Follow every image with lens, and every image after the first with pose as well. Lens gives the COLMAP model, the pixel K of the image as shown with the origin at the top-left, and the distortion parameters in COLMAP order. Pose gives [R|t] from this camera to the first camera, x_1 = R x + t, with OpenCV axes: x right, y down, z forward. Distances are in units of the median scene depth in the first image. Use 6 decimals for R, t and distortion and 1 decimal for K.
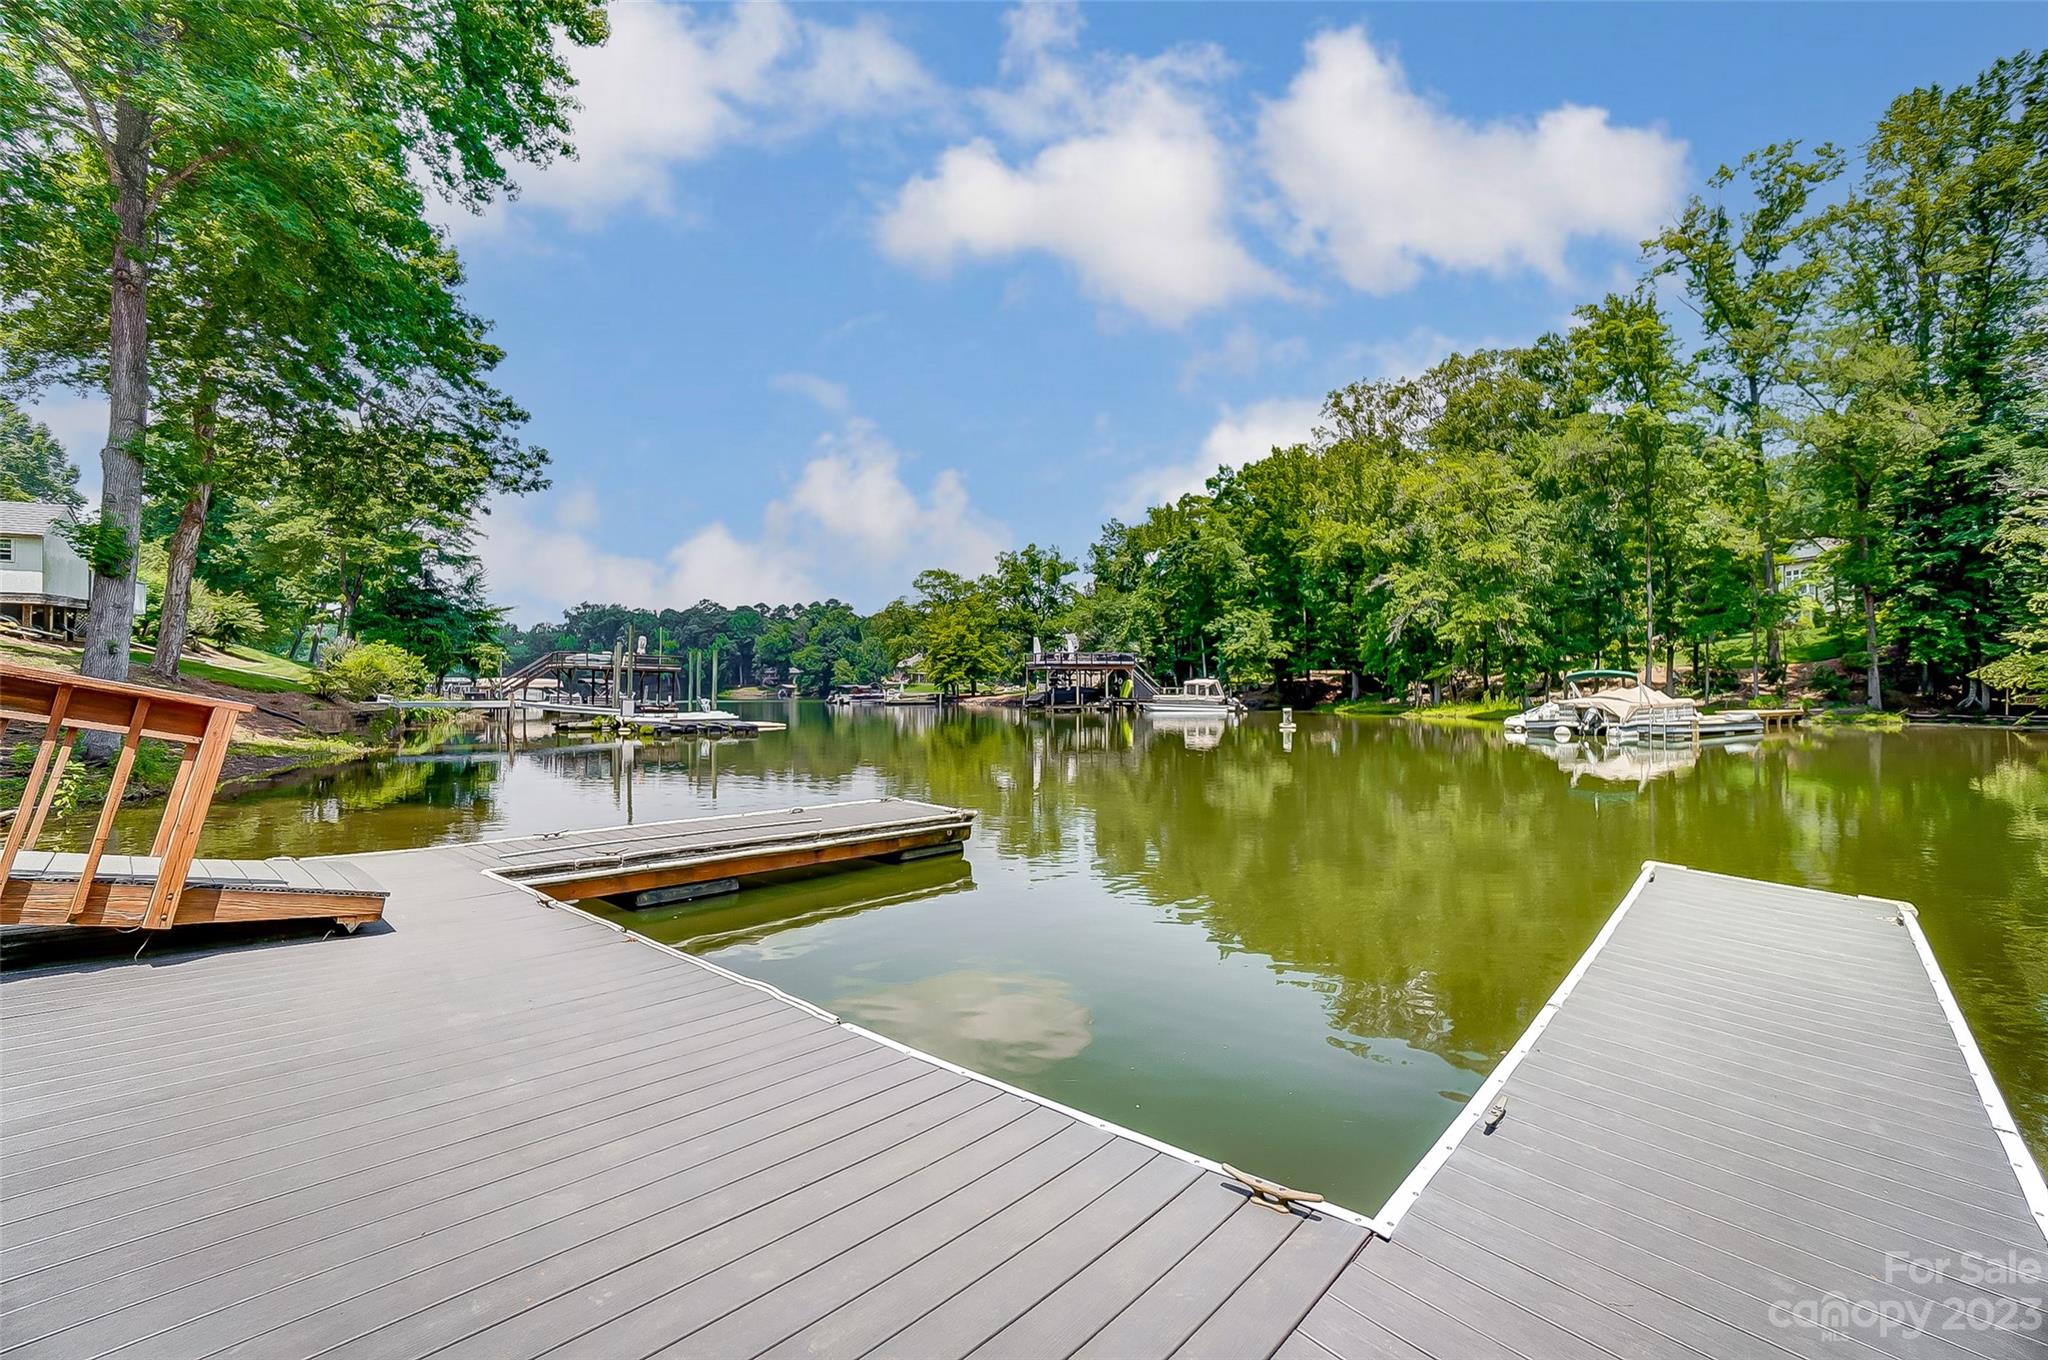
lens RADIAL K [[905.9, 0, 1013.9], [0, 905.9, 674.6], [0, 0, 1]] dist [-0.061462, 0.022169]
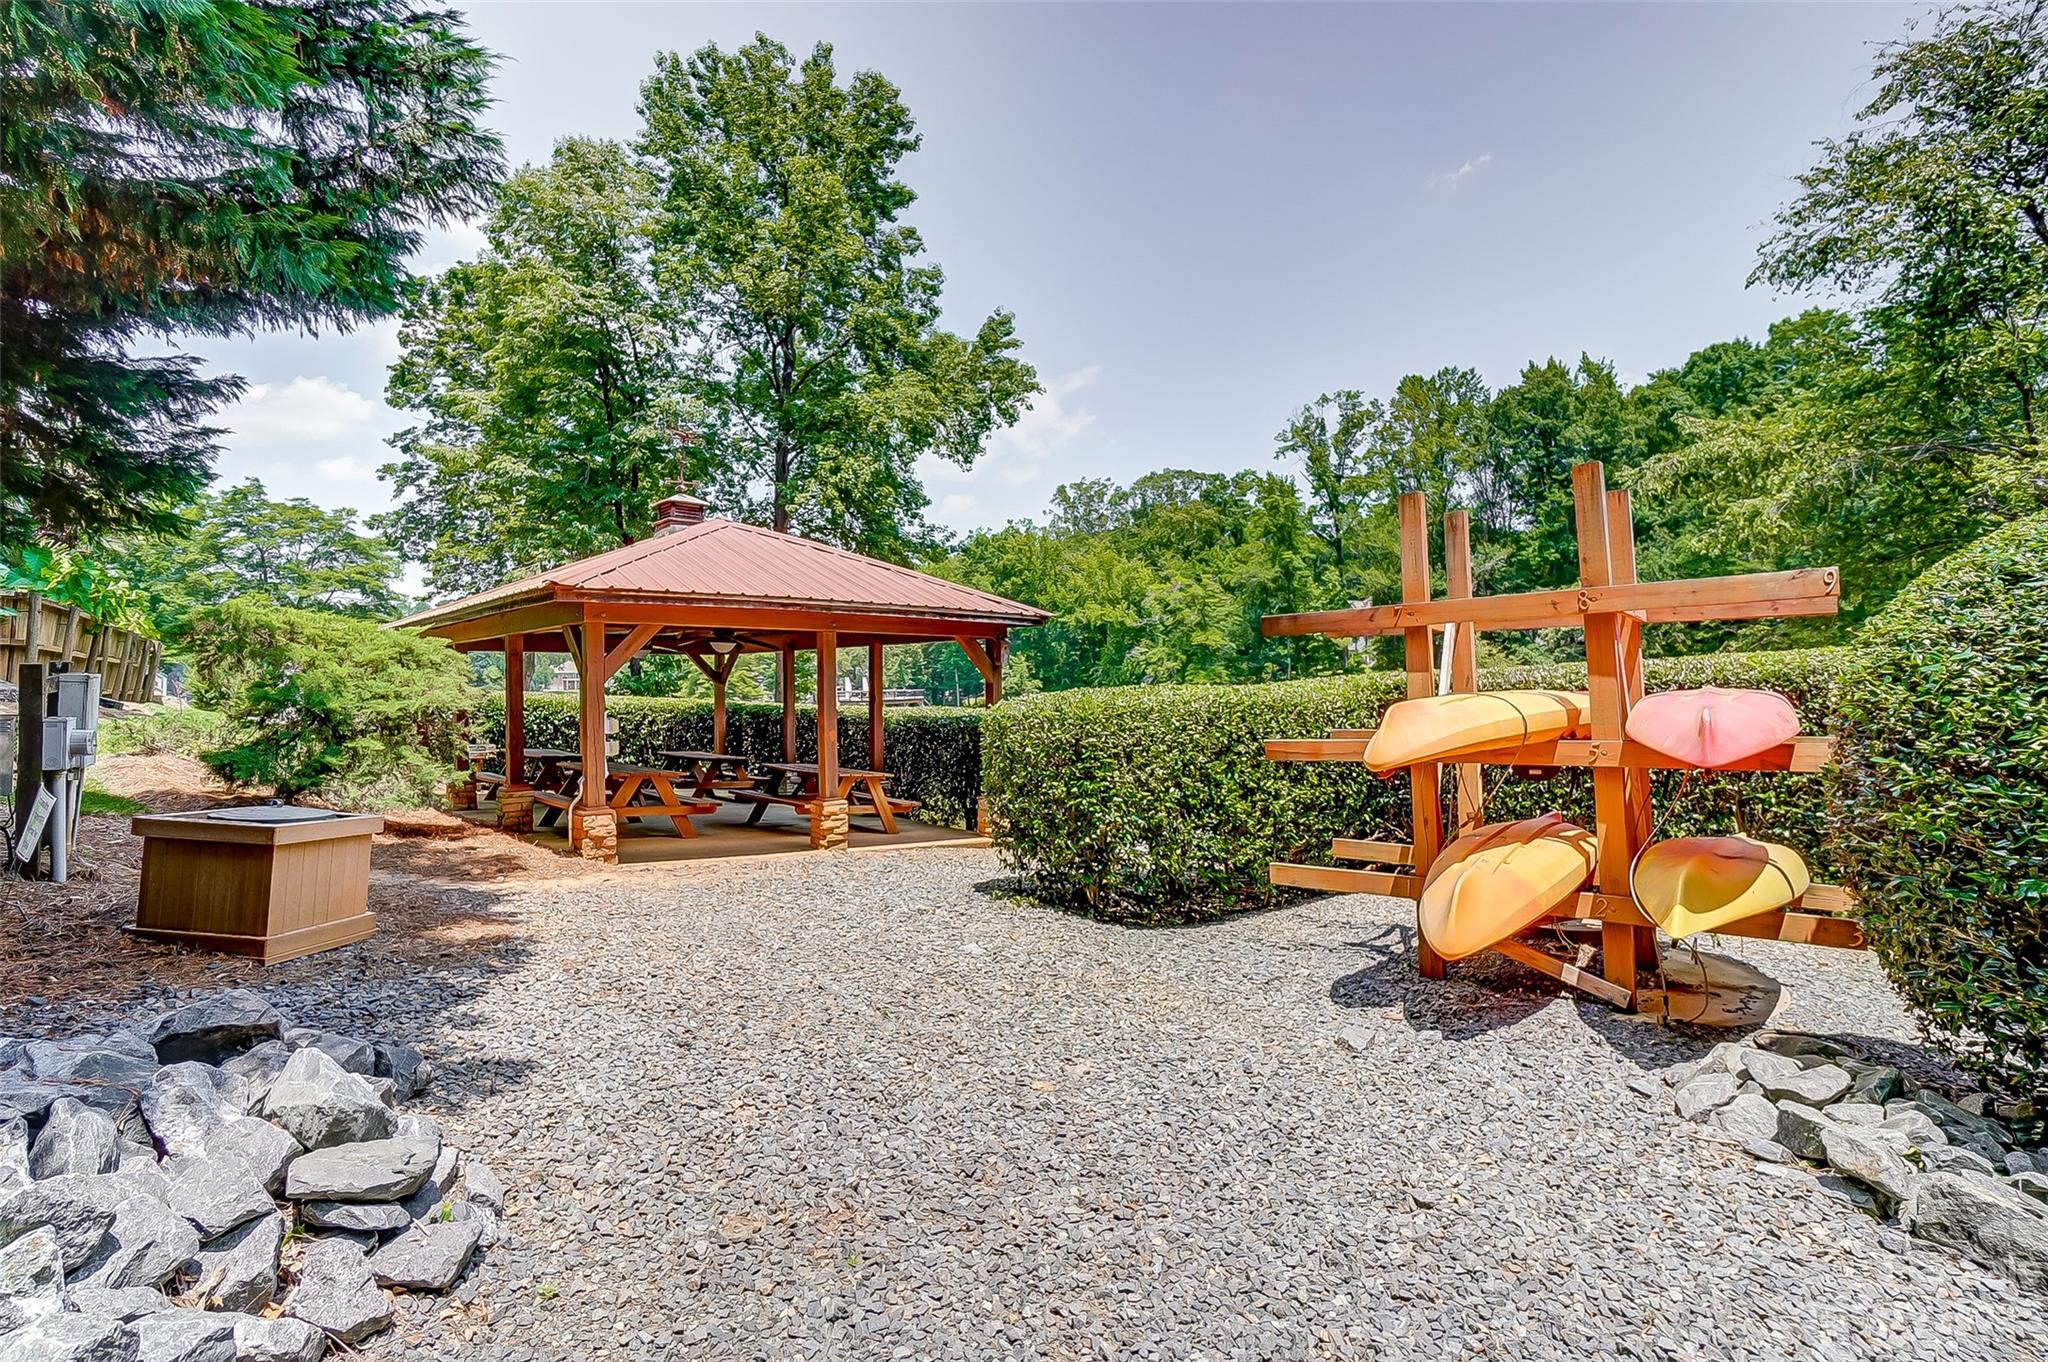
lens RADIAL K [[905.9, 0, 1013.9], [0, 905.9, 675.6], [0, 0, 1]] dist [-0.061462, 0.022169]
pose [[0.916918, -0.004920, 0.399045, -0.265100], [0.002073, 0.999969, 0.007567, -0.054592], [-0.399070, -0.006111, 0.916900, -0.207196]]
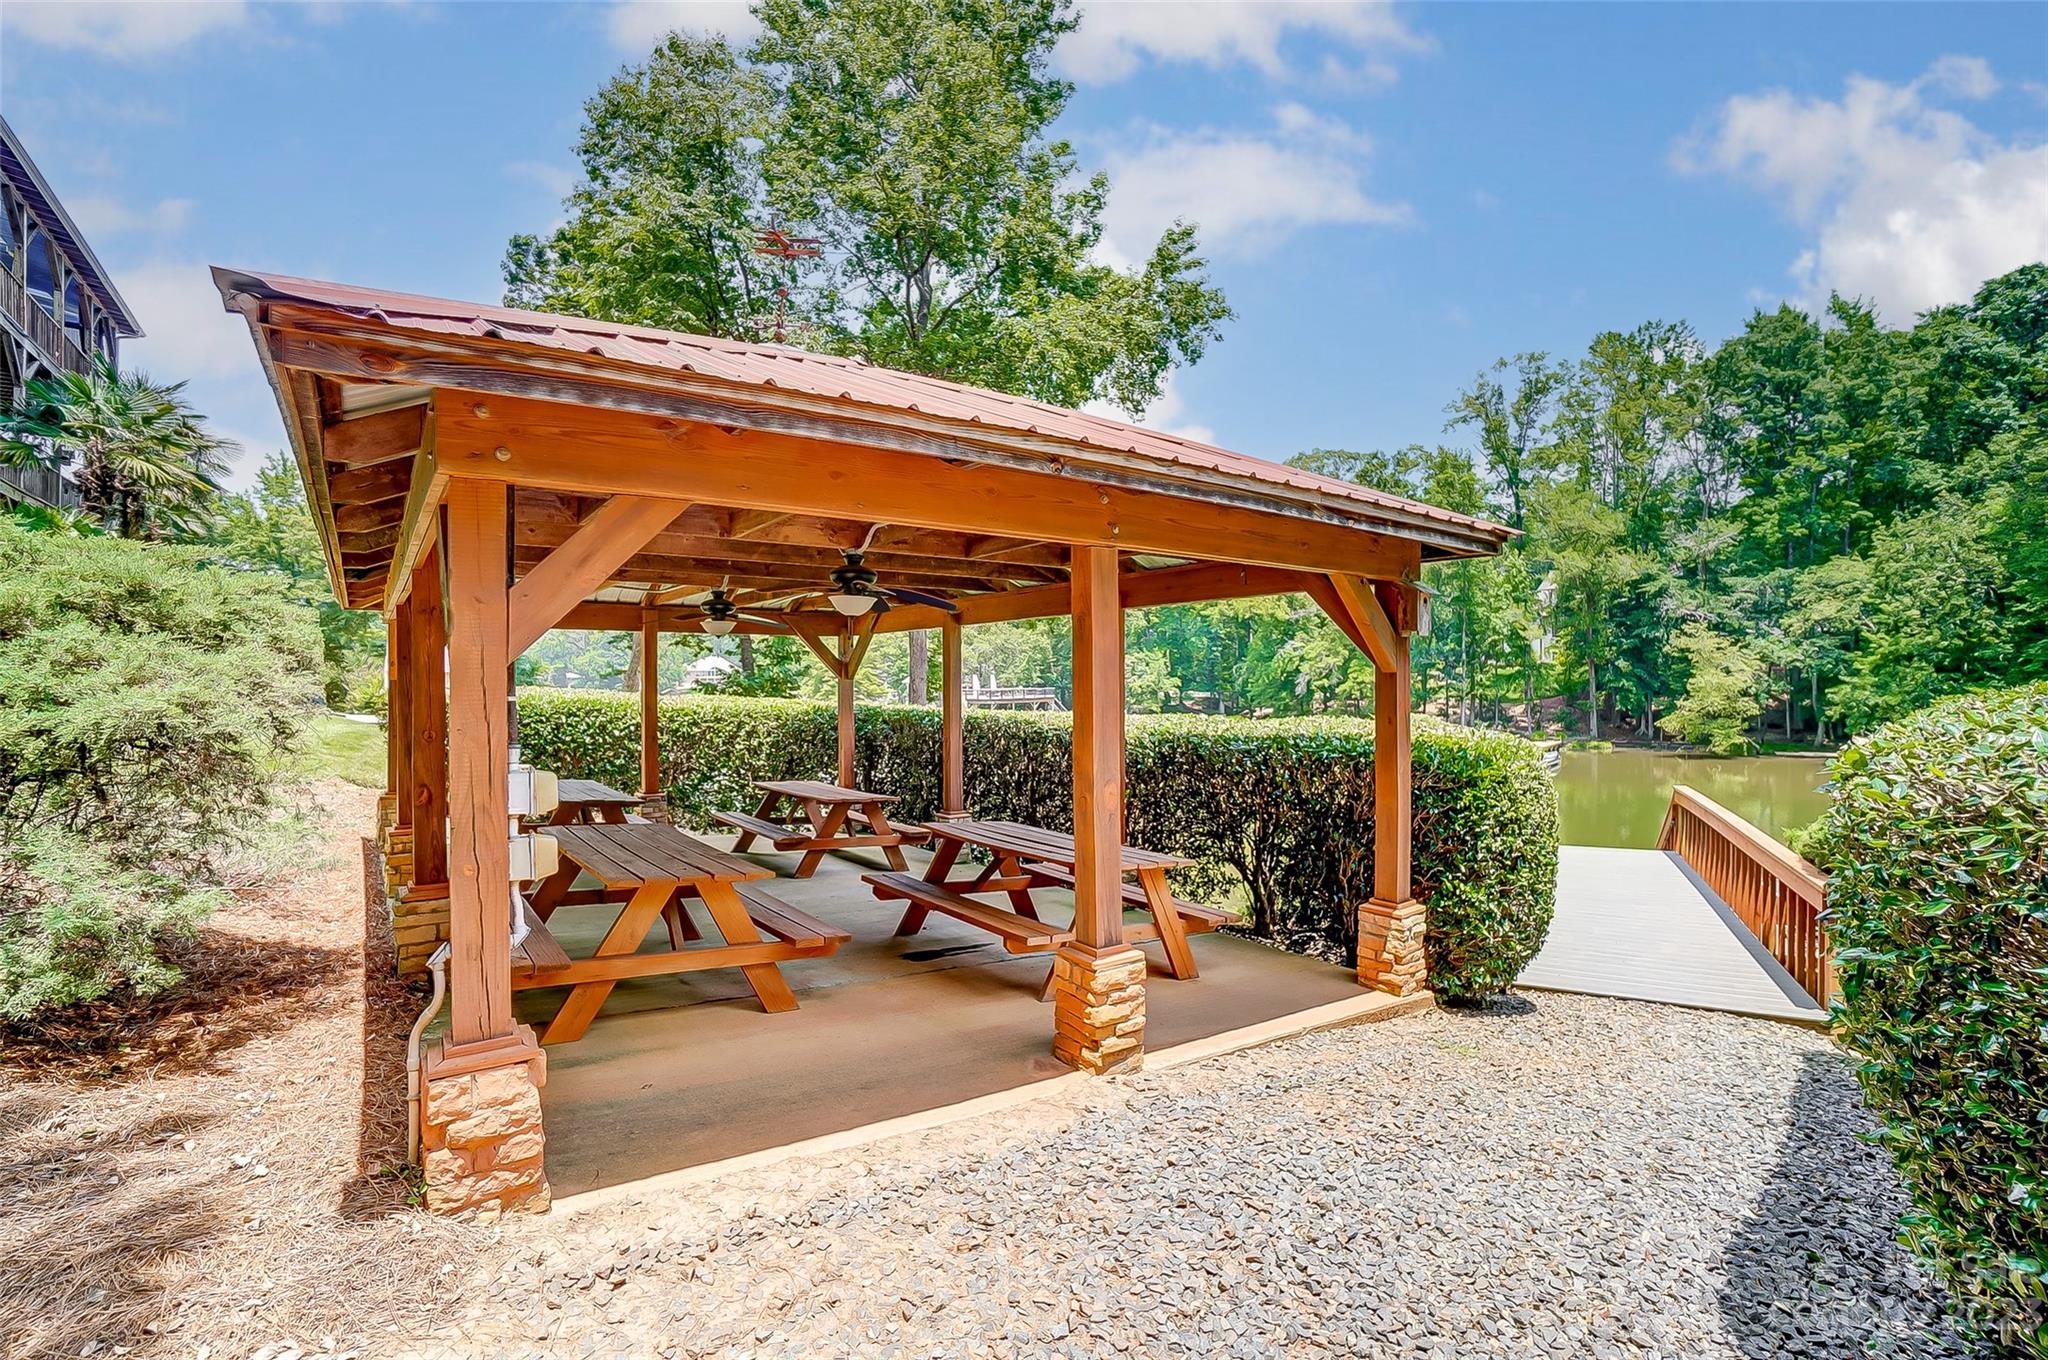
lens RADIAL K [[905.9, 0, 1013.9], [0, 905.9, 674.6], [0, 0, 1]] dist [-0.061462, 0.022169]
pose [[0.961371, -0.005050, 0.275209, -0.258127], [0.003008, 0.999965, 0.007842, -0.052843], [-0.275239, -0.006711, 0.961353, -0.133325]]
